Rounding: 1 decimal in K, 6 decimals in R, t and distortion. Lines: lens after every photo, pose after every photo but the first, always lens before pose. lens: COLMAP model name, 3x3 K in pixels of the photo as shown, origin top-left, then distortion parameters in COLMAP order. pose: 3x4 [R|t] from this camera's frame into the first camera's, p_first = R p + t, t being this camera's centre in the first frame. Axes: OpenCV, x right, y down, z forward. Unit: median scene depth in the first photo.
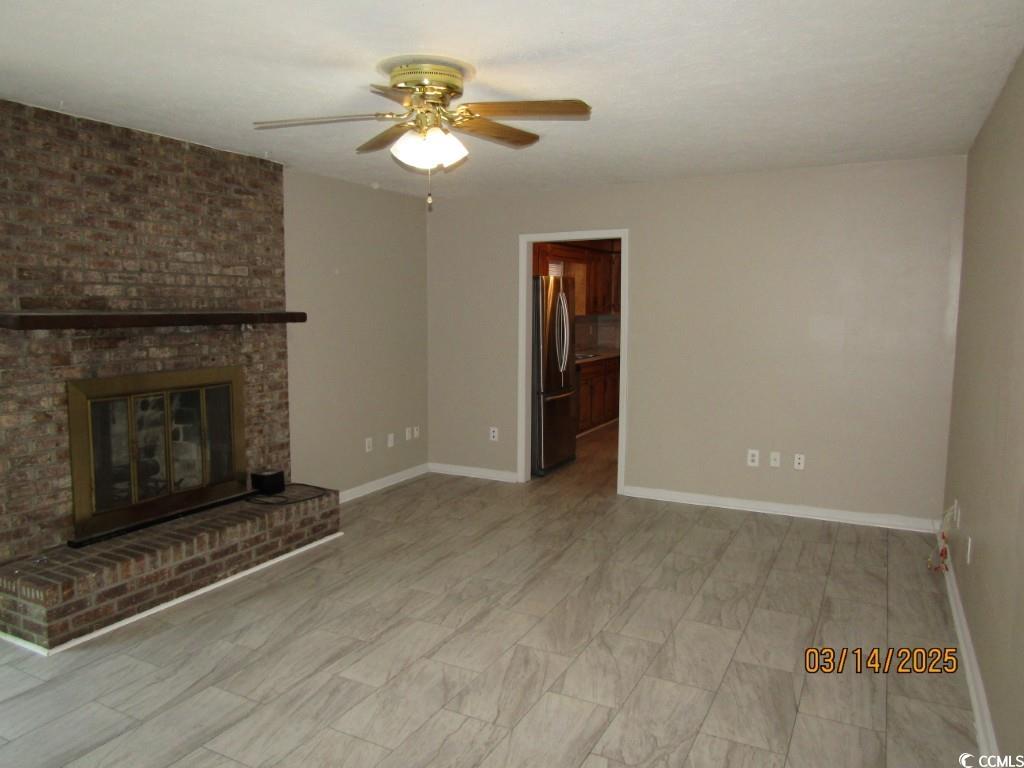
lens RADIAL K [[718.9, 0, 513.1], [0, 718.9, 389.0], [0, 0, 1]] dist [-0.022046, 0.007284]
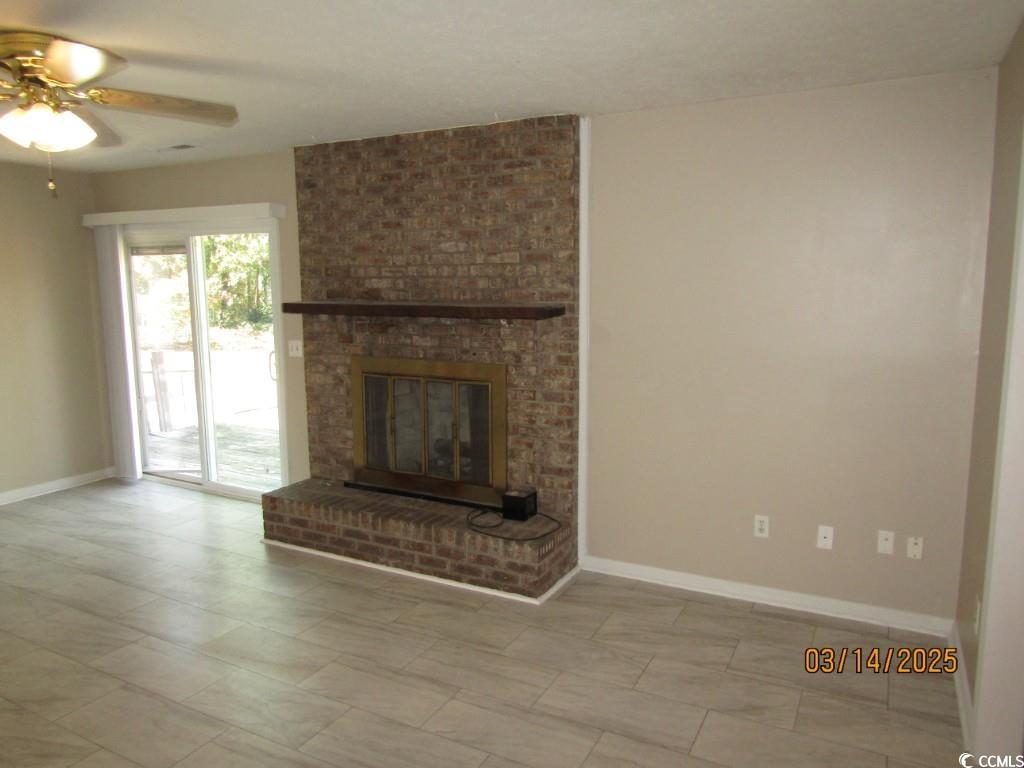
lens RADIAL K [[718.9, 0, 513.1], [0, 718.9, 389.0], [0, 0, 1]] dist [-0.022046, 0.007284]
pose [[0.002378, 0.145530, -0.989351, 0.560618], [-0.112386, 0.983125, 0.144344, -0.147652], [0.993662, 0.110846, 0.018693, 1.105936]]
